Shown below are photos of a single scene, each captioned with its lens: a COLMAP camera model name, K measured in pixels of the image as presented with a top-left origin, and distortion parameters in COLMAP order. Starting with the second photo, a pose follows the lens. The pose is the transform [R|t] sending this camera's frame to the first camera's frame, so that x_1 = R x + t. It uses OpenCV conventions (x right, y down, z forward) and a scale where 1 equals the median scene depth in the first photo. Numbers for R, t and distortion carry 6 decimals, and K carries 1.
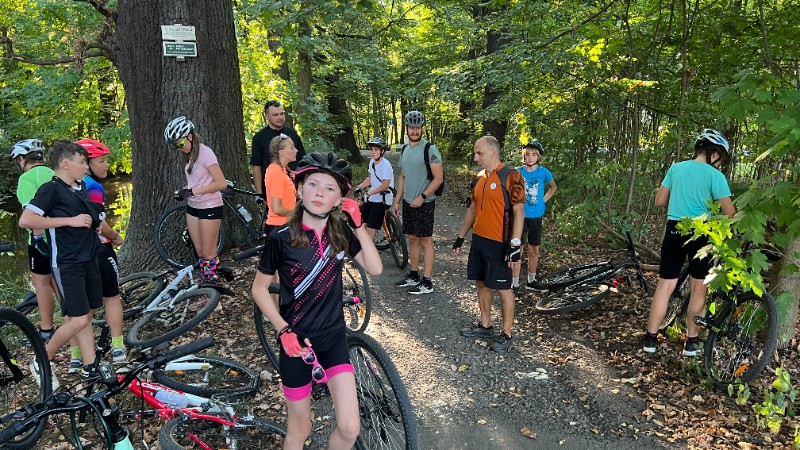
lens RADIAL K [[611.5, 0, 401.6], [0, 611.5, 230.2], [0, 0, 1]] dist [0.016957, -0.010288]
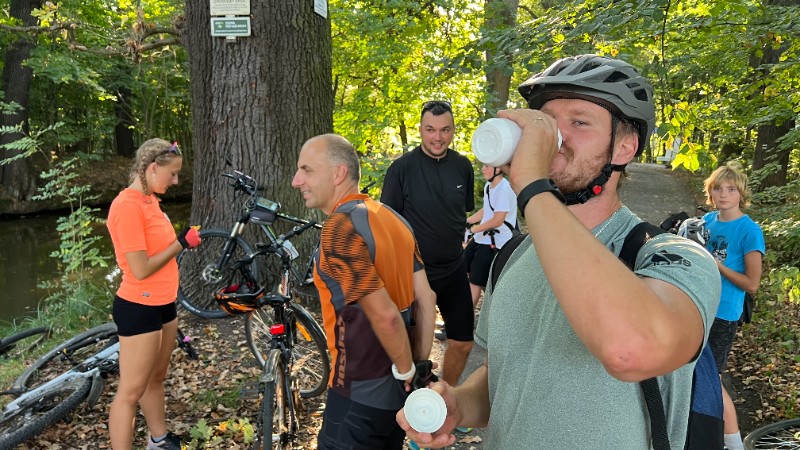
lens RADIAL K [[611.5, 0, 405.2], [0, 611.5, 226.7], [0, 0, 1]] dist [0.016957, -0.010288]
pose [[0.912825, 0.075064, -0.401392, 0.041501], [-0.082652, 0.996577, -0.001592, -0.016136], [0.399899, 0.034629, 0.915905, 0.100635]]
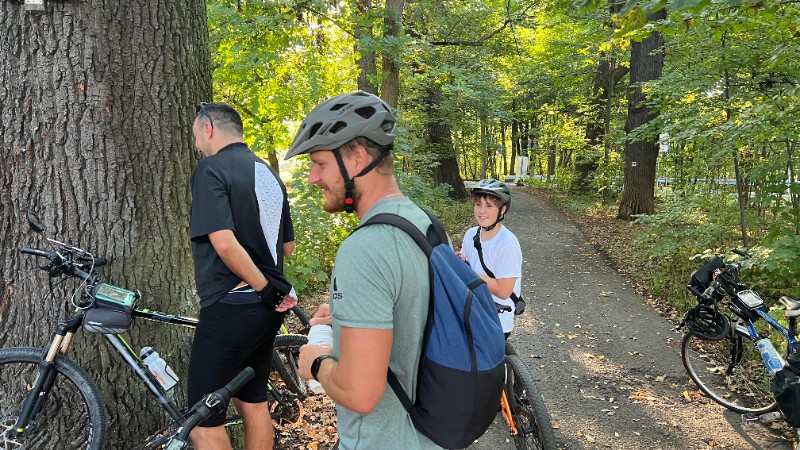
lens RADIAL K [[611.5, 0, 398.8], [0, 611.5, 221.2], [0, 0, 1]] dist [0.016957, -0.010288]
pose [[0.984118, 0.011969, -0.177112, -0.007116], [-0.022951, 0.997929, -0.060085, -0.027268], [0.176026, 0.063196, 0.982355, 0.160243]]
